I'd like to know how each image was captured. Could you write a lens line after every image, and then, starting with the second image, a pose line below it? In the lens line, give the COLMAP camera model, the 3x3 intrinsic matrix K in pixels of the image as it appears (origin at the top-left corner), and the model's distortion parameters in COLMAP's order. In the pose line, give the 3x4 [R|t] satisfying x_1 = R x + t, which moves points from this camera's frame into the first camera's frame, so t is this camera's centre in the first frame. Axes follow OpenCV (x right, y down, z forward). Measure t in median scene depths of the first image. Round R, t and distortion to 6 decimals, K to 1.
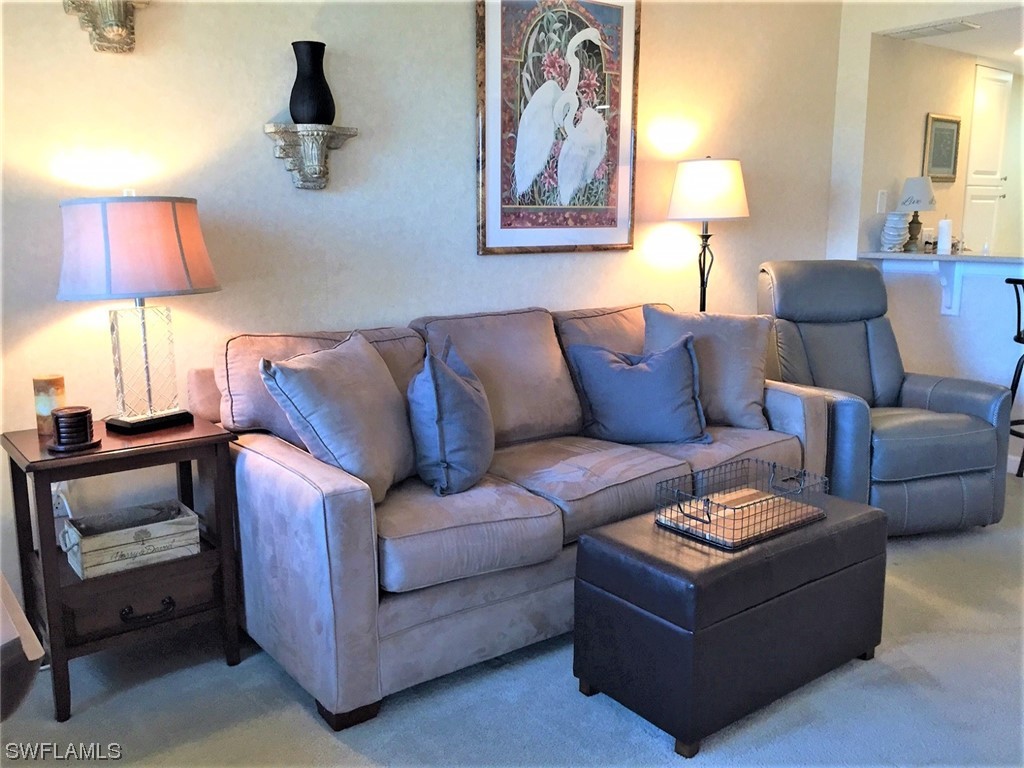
lens RADIAL K [[873.0, 0, 511.4], [0, 873.0, 384.0], [0, 0, 1]] dist [0.075562, -0.101346]
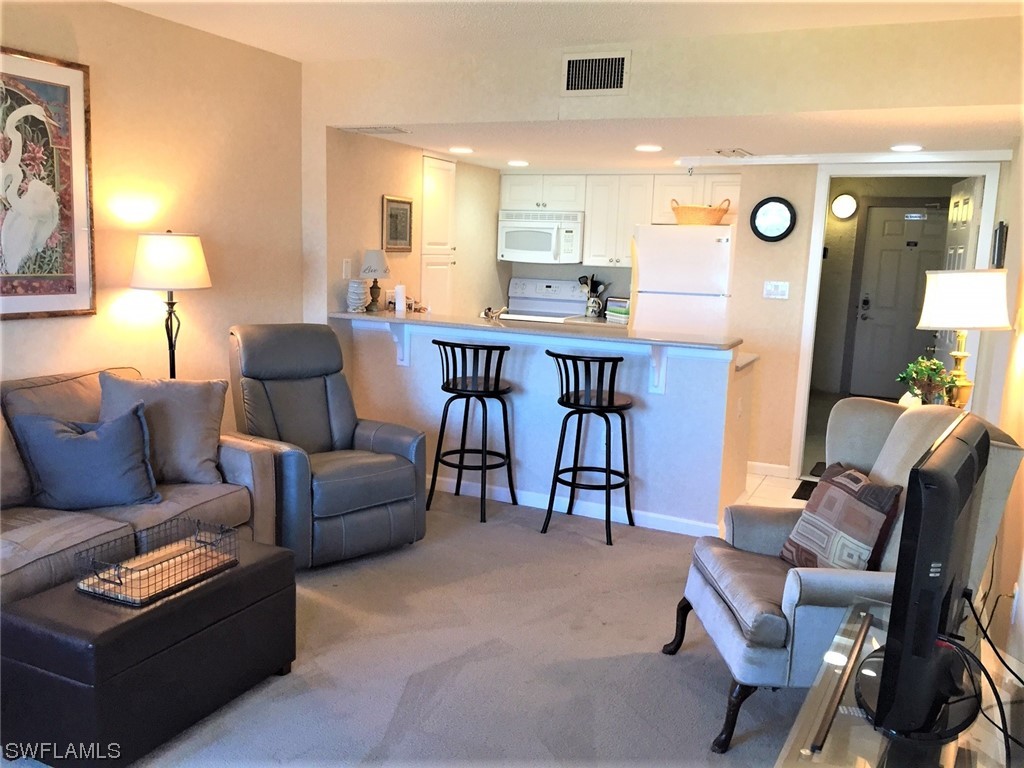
lens RADIAL K [[873.0, 0, 516.7], [0, 873.0, 384.5], [0, 0, 1]] dist [0.075562, -0.101346]
pose [[0.884113, -0.031940, 0.466180, 0.110163], [0.041155, 0.999107, -0.009598, -0.050286], [-0.465457, 0.027671, 0.884638, -0.189351]]
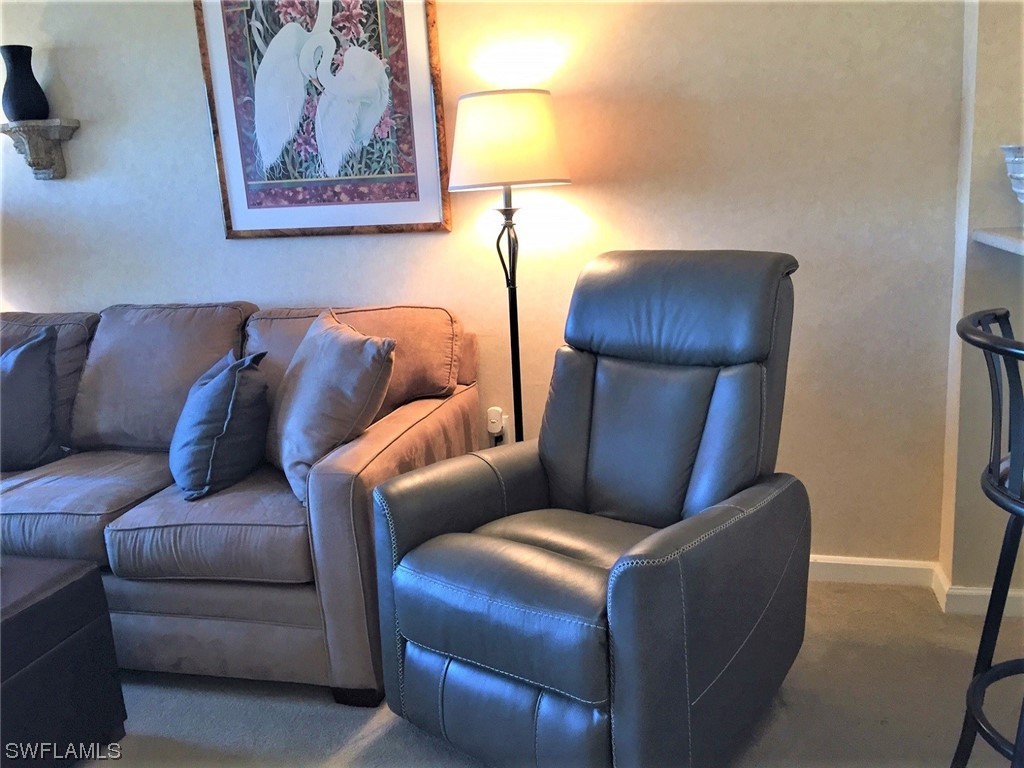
lens RADIAL K [[873.0, 0, 517.8], [0, 873.0, 384.9], [0, 0, 1]] dist [0.075562, -0.101346]
pose [[0.612259, 0.141973, -0.777806, 0.947127], [-0.096740, 0.989807, 0.104519, -0.133696], [0.784717, 0.011252, 0.619753, 0.736220]]
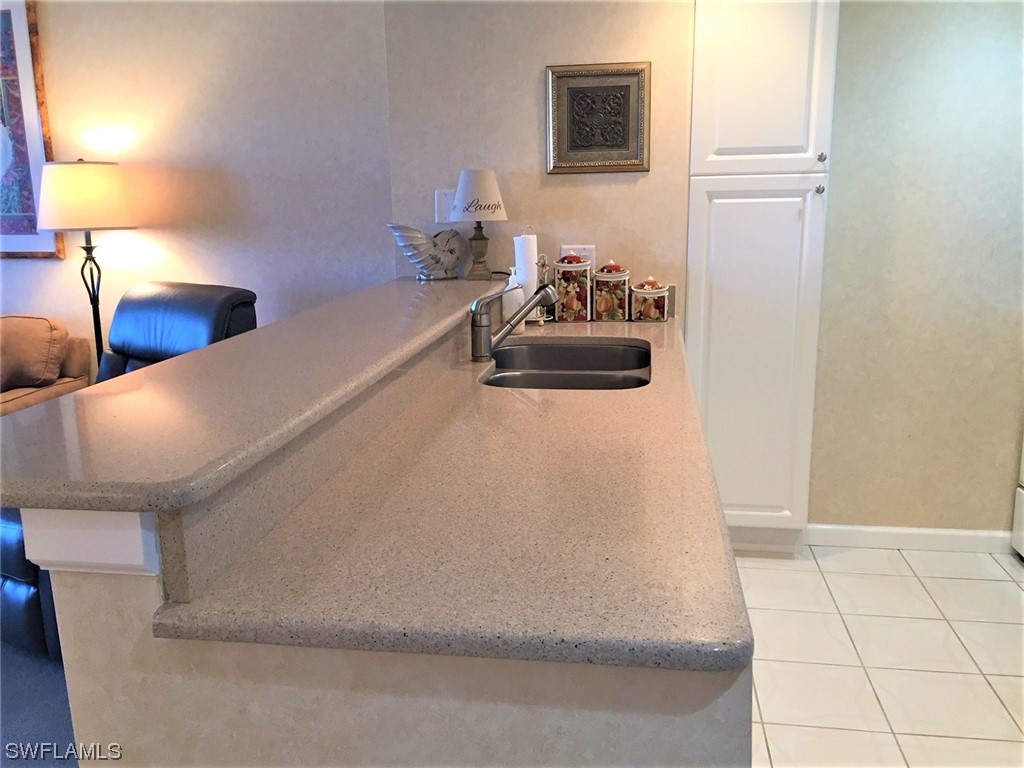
lens RADIAL K [[873.0, 0, 512.7], [0, 873.0, 377.8], [0, 0, 1]] dist [0.075562, -0.101346]
pose [[0.700117, 0.143716, -0.699416, 1.454081], [-0.124043, 0.989121, 0.079077, -0.201050], [0.703171, 0.031395, 0.710327, 0.828266]]
